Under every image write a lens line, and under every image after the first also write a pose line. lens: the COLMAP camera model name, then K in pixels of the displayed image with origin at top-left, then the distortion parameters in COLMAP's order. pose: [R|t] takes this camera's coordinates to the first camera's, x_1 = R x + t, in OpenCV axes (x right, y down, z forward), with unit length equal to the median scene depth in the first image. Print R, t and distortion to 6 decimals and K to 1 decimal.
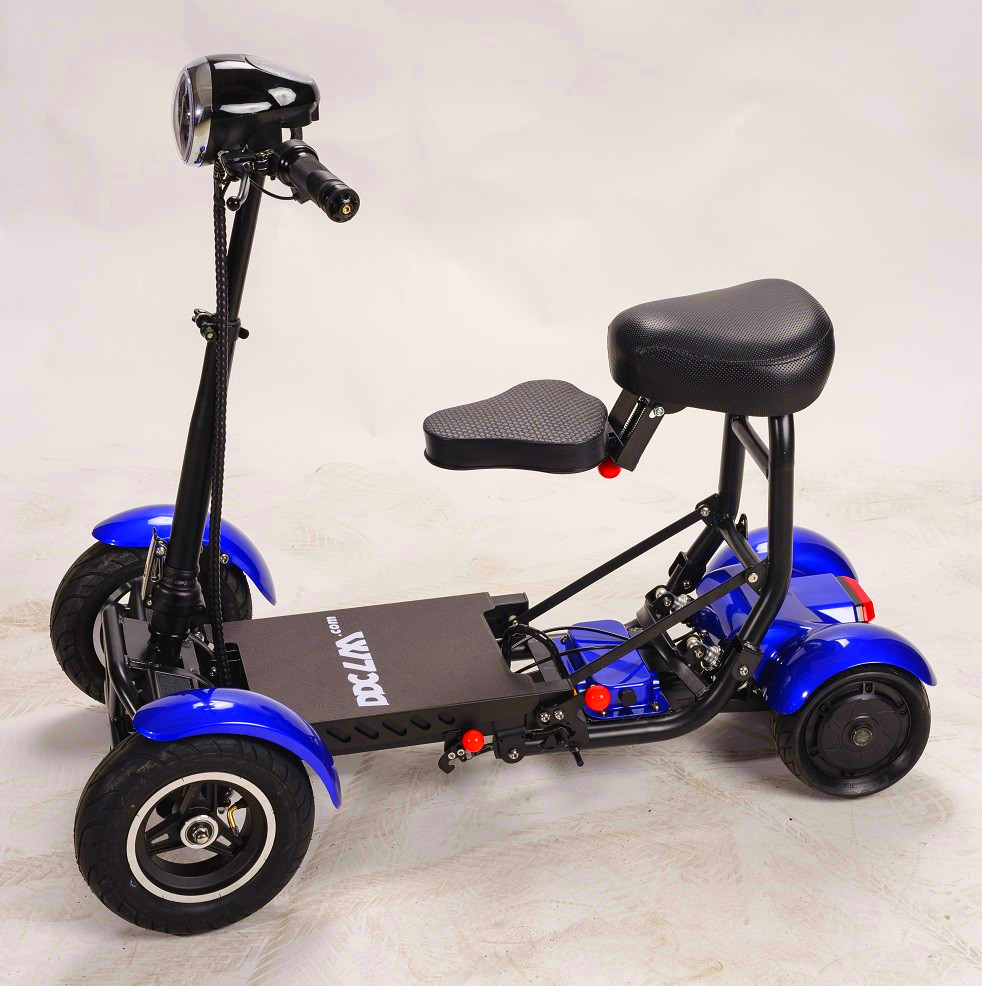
lens RADIAL K [[2461.3, 0, 492.0], [0, 2461.3, 474.3], [0, 0, 1]] dist [-0.040134, 0.265854]
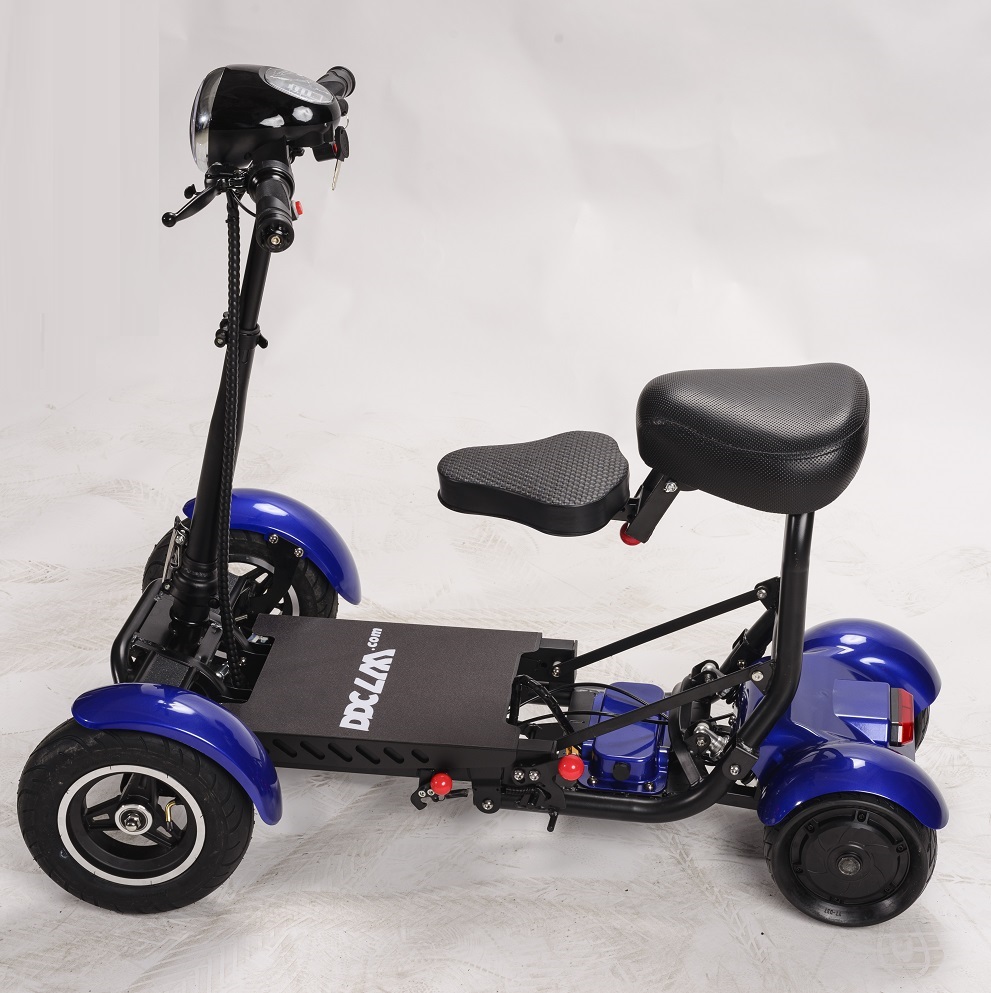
lens RADIAL K [[2254.2, 0, 495.5], [0, 2254.2, 496.5], [0, 0, 1]] dist [-0.006334, -0.030290]
pose [[0.928469, 0.169544, -0.330456, 0.290073], [-0.152958, 0.985324, 0.075771, -0.076661], [0.338452, -0.019805, 0.940775, 0.157749]]
